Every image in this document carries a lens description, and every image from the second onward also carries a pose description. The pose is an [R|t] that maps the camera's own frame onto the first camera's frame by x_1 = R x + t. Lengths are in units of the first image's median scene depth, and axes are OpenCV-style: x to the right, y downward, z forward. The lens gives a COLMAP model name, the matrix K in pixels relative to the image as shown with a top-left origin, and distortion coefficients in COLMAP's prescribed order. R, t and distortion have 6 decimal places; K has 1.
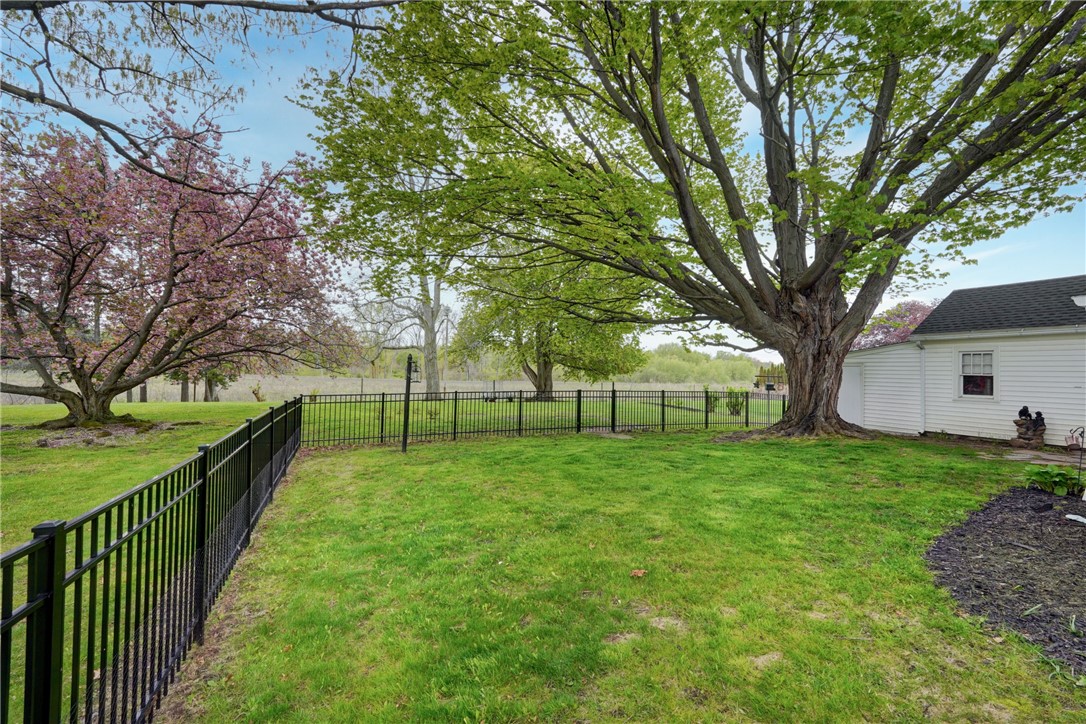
lens RADIAL K [[492.5, 0, 544.1], [0, 492.5, 358.9], [0, 0, 1]] dist [-0.002277, 0.003347]
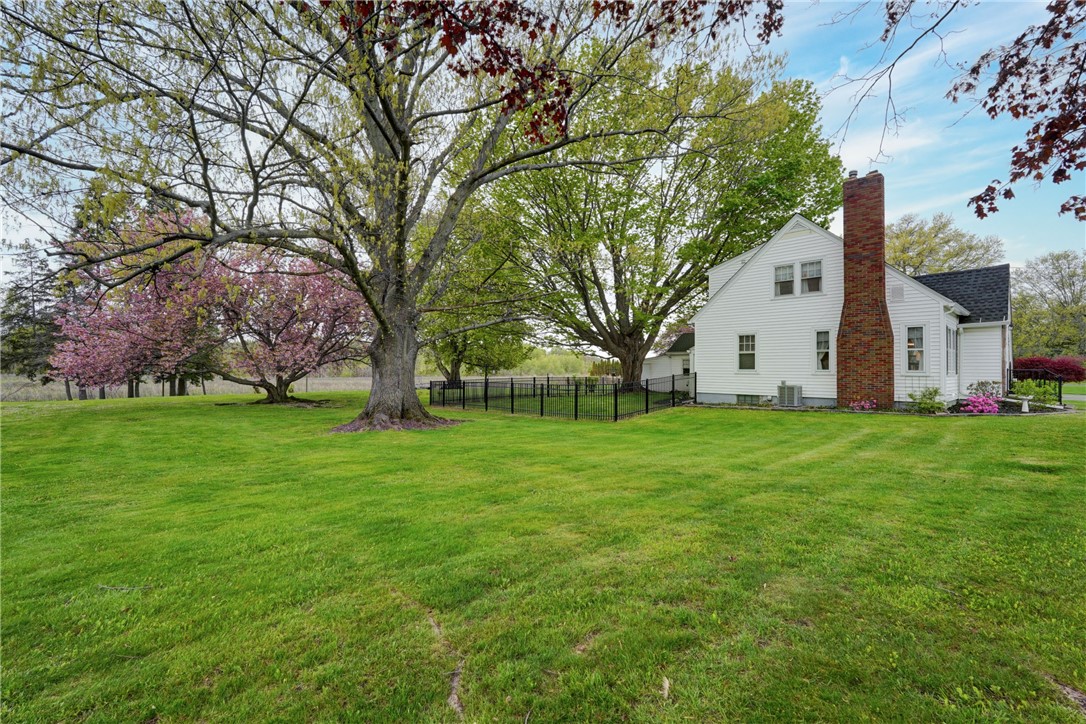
lens RADIAL K [[492.5, 0, 541.7], [0, 492.5, 368.7], [0, 0, 1]] dist [-0.002277, 0.003347]
pose [[0.945887, -0.012618, 0.324250, -0.605683], [0.002859, 0.999529, 0.030555, -0.040862], [-0.324483, -0.027974, 0.945478, -1.054651]]
